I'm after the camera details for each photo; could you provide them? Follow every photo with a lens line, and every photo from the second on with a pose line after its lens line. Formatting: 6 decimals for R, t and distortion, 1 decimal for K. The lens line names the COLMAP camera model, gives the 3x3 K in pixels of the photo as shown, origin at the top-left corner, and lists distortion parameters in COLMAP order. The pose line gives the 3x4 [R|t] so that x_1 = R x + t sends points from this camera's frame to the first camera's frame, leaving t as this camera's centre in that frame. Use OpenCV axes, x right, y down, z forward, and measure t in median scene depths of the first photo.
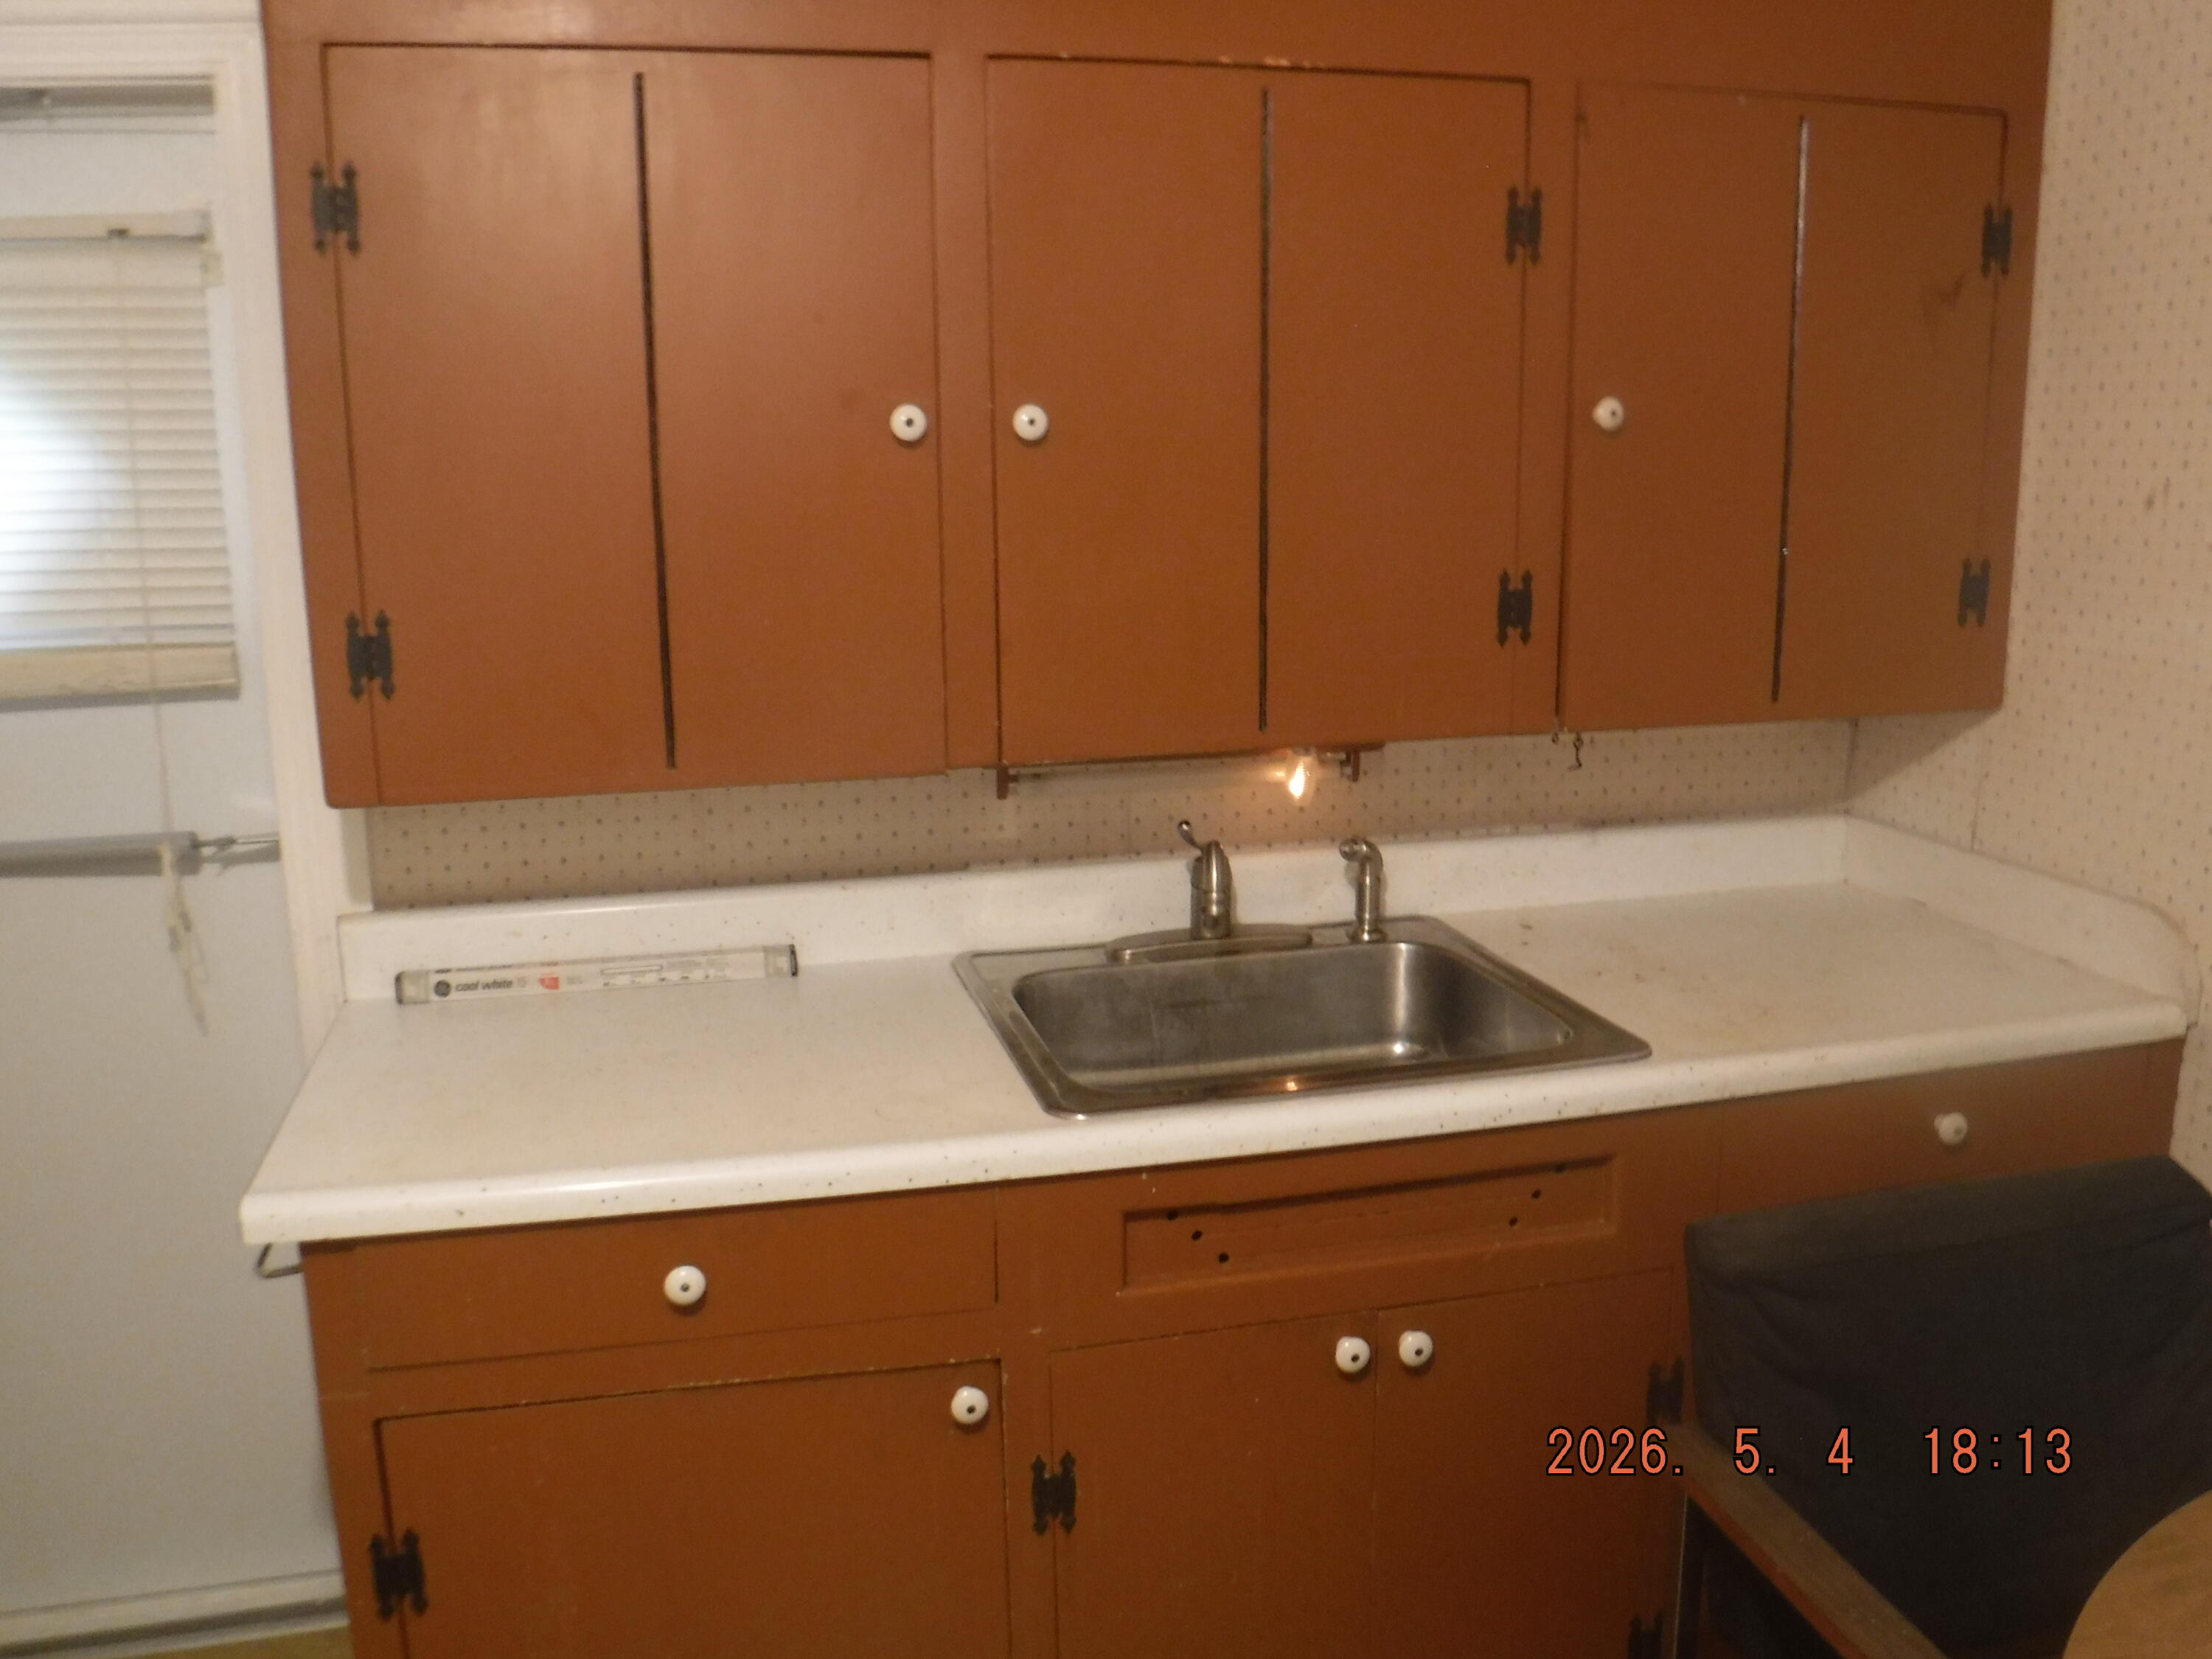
lens RADIAL K [[1839.6, 0, 1109.3], [0, 1839.6, 814.4], [0, 0, 1]] dist [-0.025841, -0.040171]
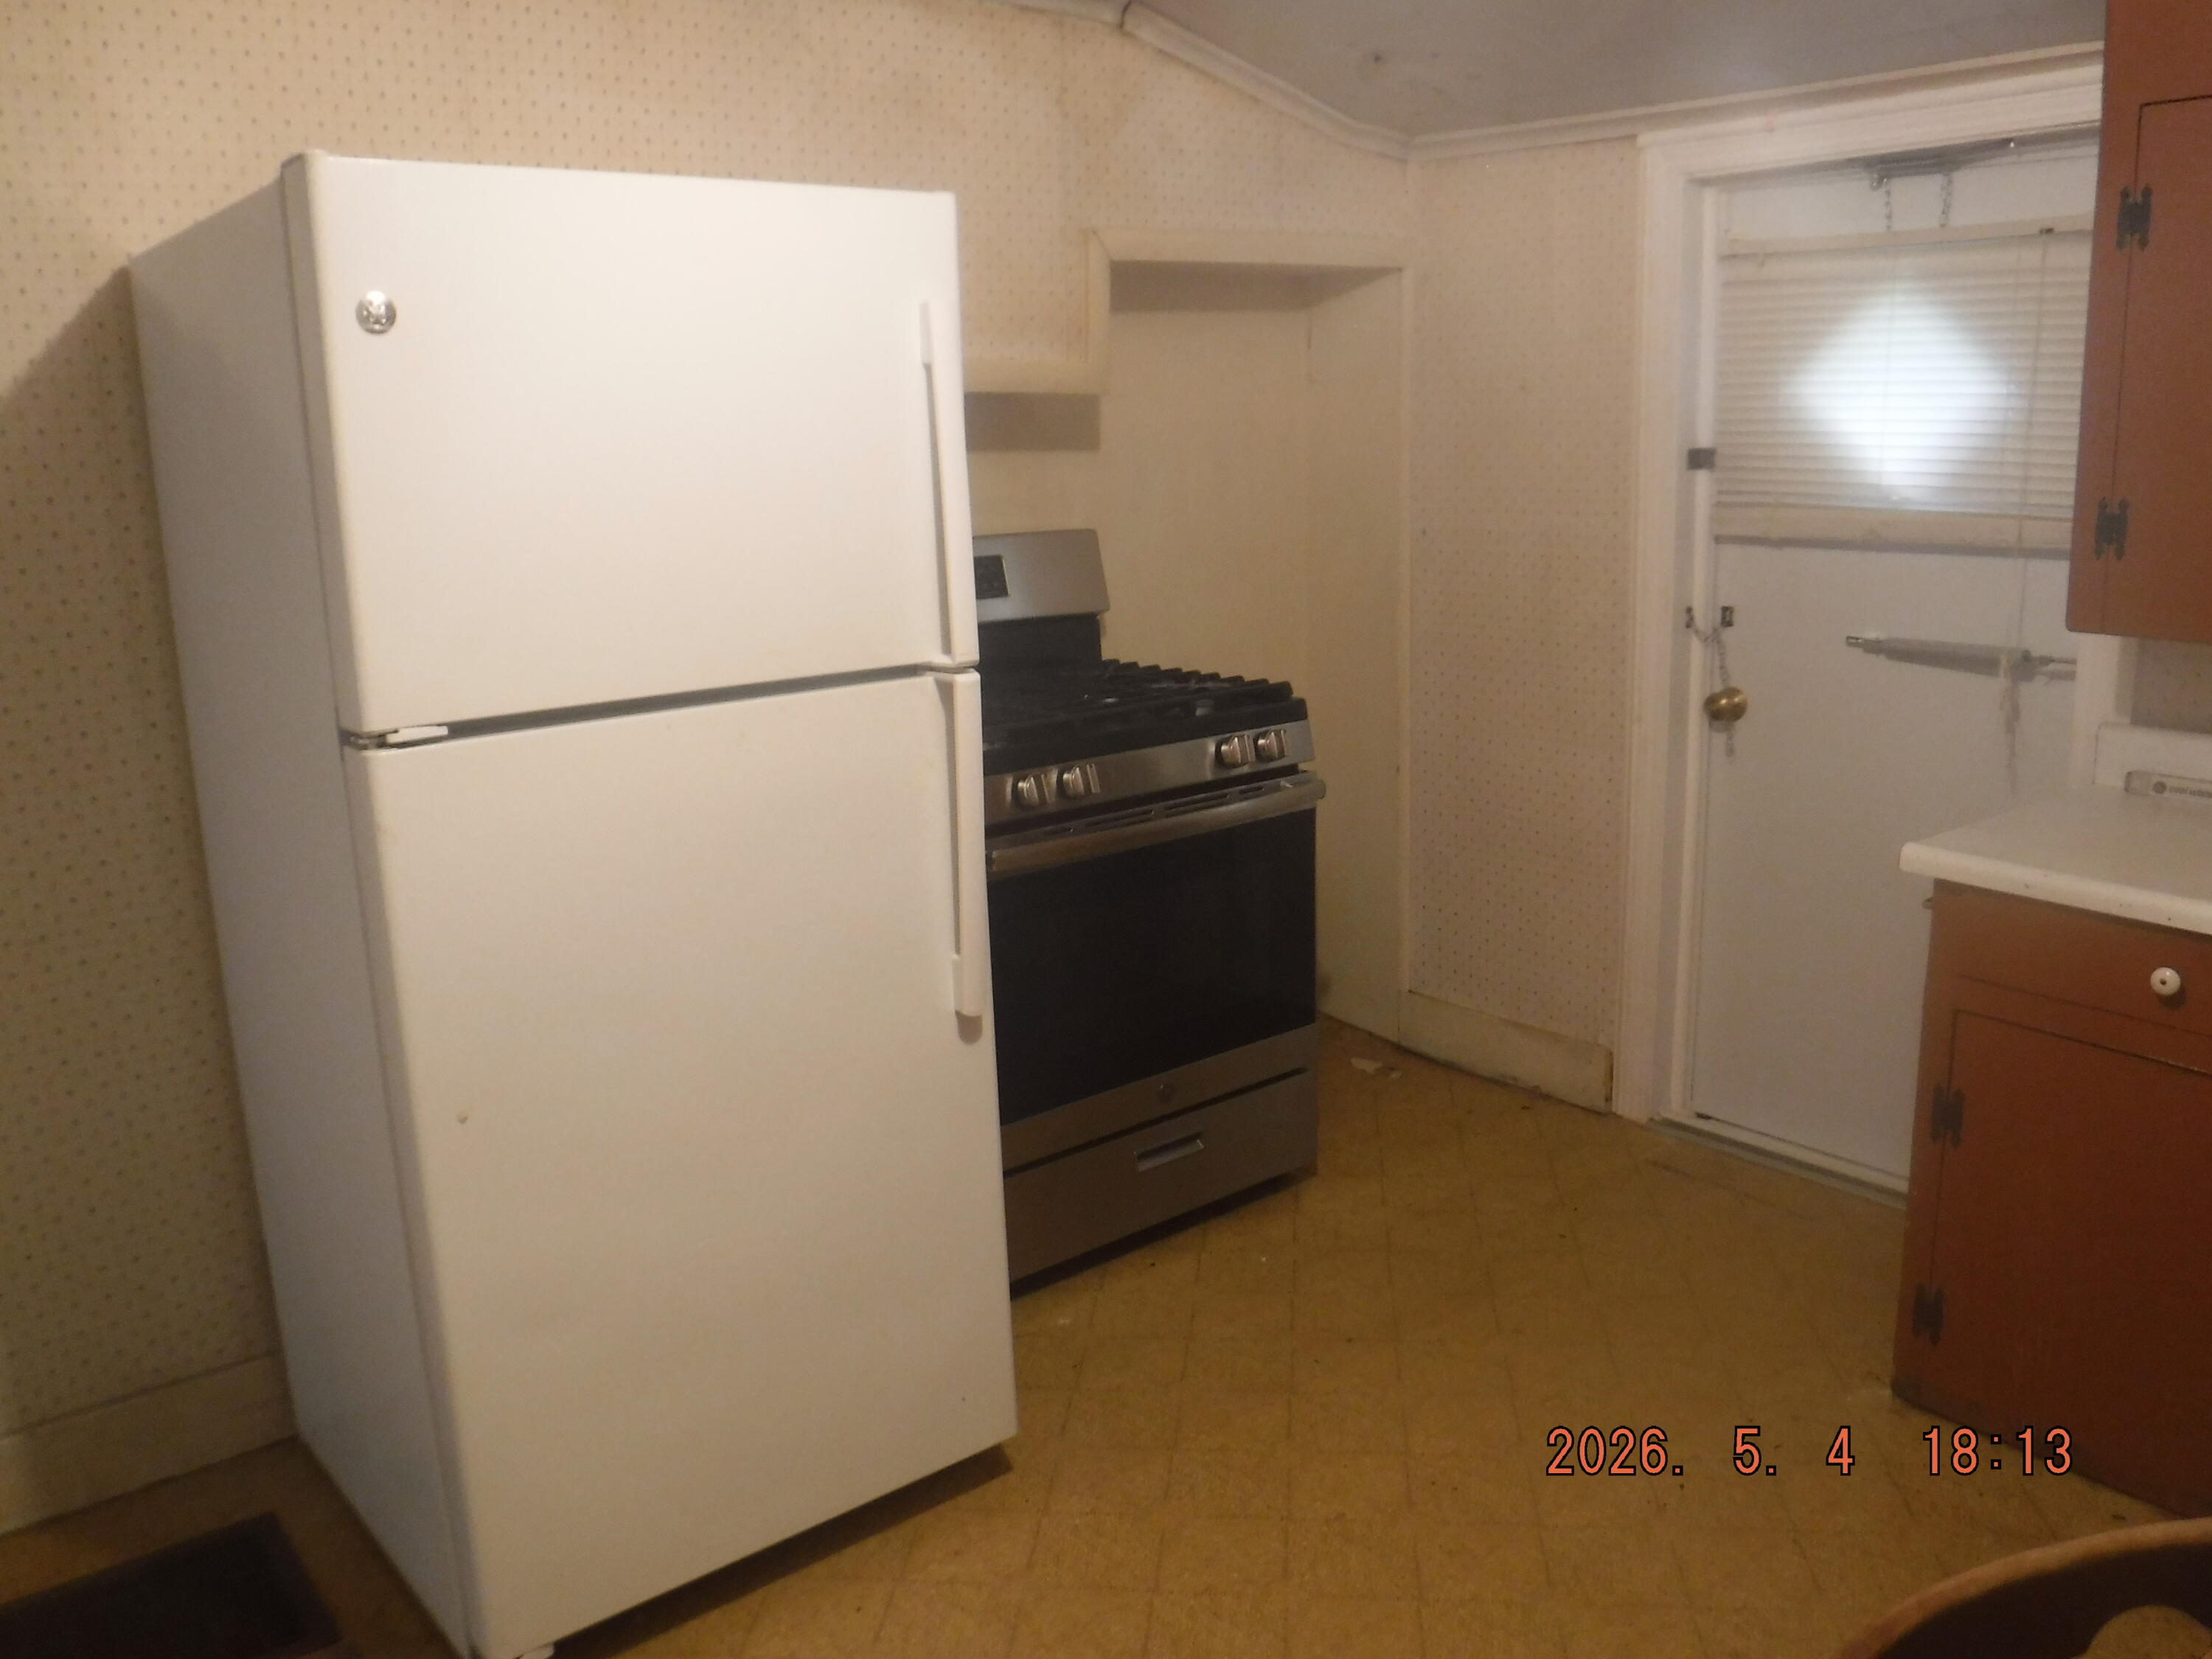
lens RADIAL K [[1839.6, 0, 1109.3], [0, 1839.6, 814.4], [0, 0, 1]] dist [-0.025841, -0.040171]
pose [[0.433131, 0.197228, -0.879488, 0.474764], [-0.154930, 0.977534, 0.142915, 0.043776], [0.887916, 0.074358, 0.453956, -0.281860]]
